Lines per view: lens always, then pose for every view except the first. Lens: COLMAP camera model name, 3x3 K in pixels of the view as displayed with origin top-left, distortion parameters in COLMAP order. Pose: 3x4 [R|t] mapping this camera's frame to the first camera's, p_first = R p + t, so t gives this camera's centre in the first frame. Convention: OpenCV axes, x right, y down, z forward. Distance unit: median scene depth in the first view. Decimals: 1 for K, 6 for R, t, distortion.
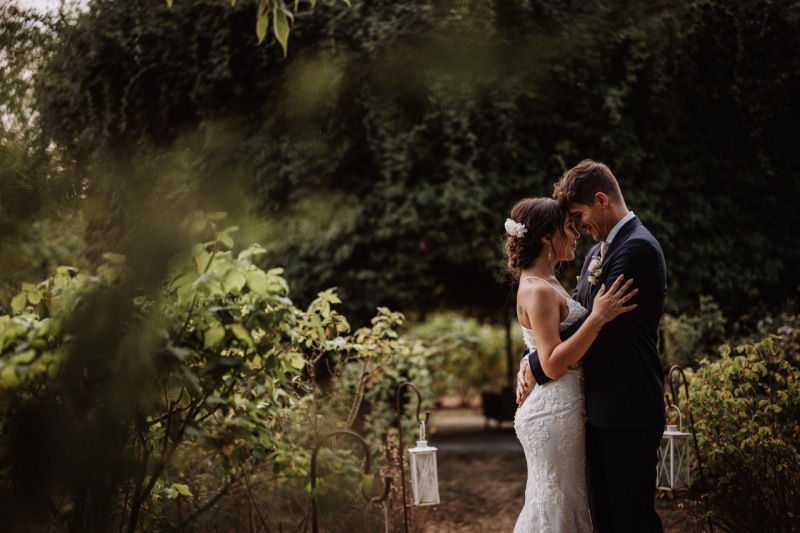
lens RADIAL K [[1052.2, 0, 400.0], [0, 1052.2, 266.5], [0, 0, 1]] dist [-0.104944, 0.749571]
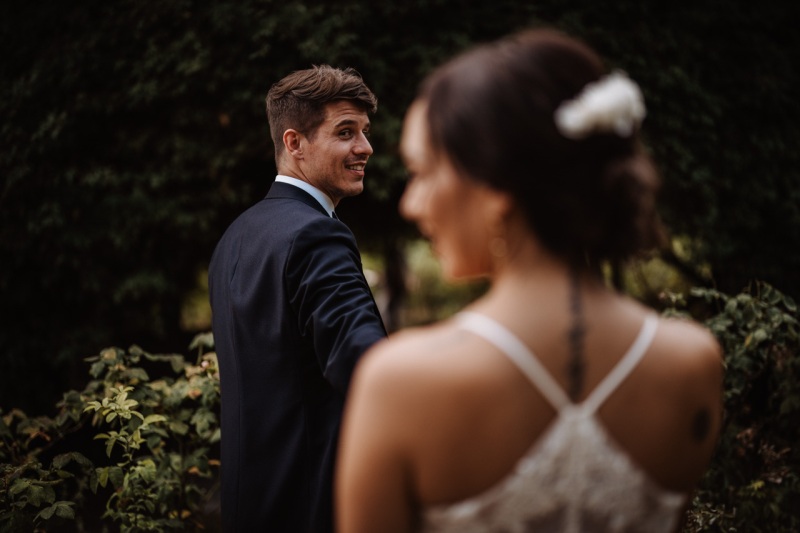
lens RADIAL K [[1091.9, 0, 402.8], [0, 1091.9, 256.4], [0, 0, 1]] dist [-0.104402, 0.790193]
pose [[0.992848, 0.021269, 0.117471, 0.047583], [-0.030764, 0.996351, 0.079615, 0.000022], [-0.115349, -0.082660, 0.989880, 0.503461]]
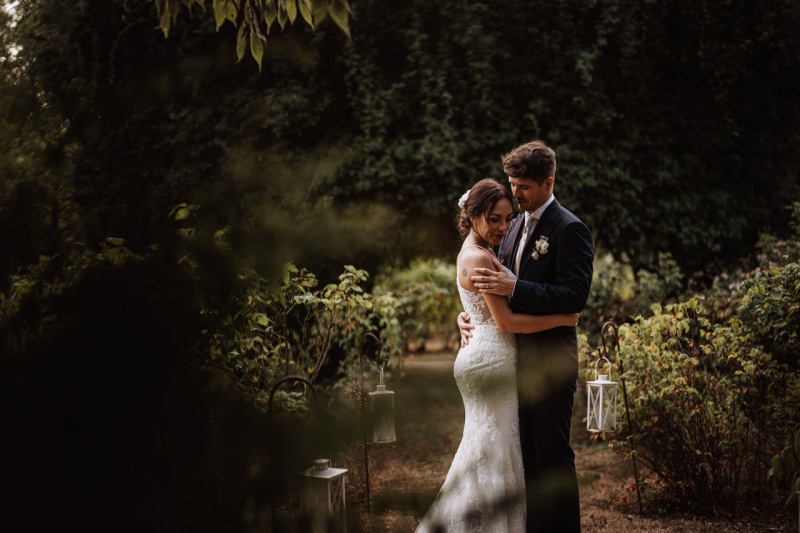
lens RADIAL K [[1091.9, 0, 402.8], [0, 1091.9, 256.4], [0, 0, 1]] dist [-0.104402, 0.790193]
pose [[0.999839, 0.016037, 0.008087, 0.017126], [-0.016409, 0.998700, 0.048258, -0.014977], [-0.007302, -0.048383, 0.998802, -0.083090]]
